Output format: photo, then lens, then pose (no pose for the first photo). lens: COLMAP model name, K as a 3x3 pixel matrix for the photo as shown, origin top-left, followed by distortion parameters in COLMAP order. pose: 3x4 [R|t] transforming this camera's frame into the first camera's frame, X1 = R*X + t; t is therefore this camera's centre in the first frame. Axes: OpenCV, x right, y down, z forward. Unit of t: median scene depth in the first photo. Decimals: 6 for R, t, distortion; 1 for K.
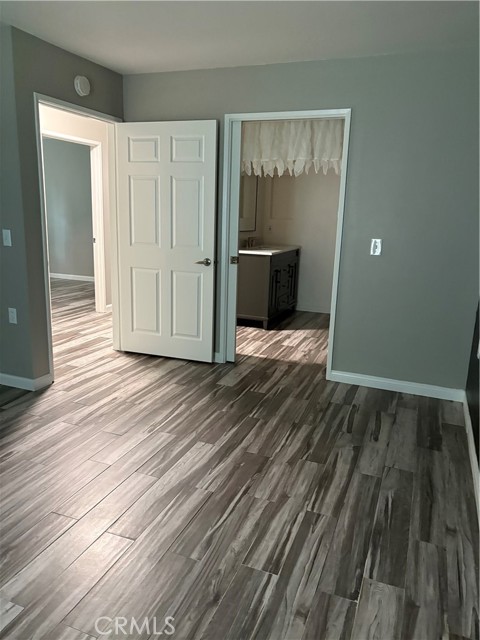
lens RADIAL K [[481.1, 0, 240.0], [0, 481.1, 320.0], [0, 0, 1]] dist [0.025227, -0.005730]
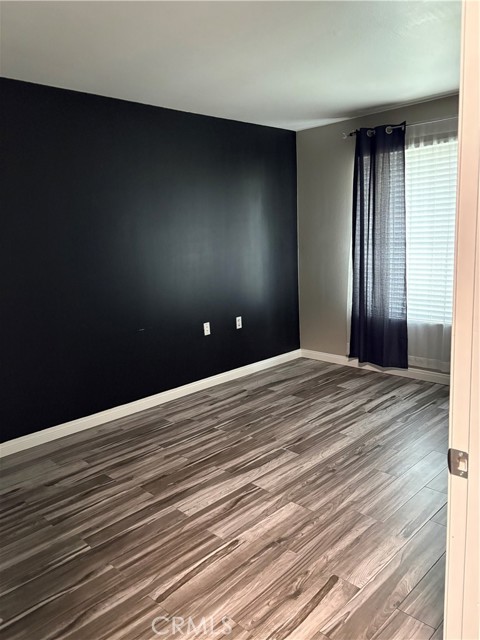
lens RADIAL K [[481.1, 0, 240.0], [0, 481.1, 320.0], [0, 0, 1]] dist [0.025227, -0.005730]
pose [[-0.916584, -0.060145, 0.395294, -0.520458], [0.105819, 0.916883, 0.384874, -0.412507], [-0.385586, 0.394599, -0.834035, 1.654108]]
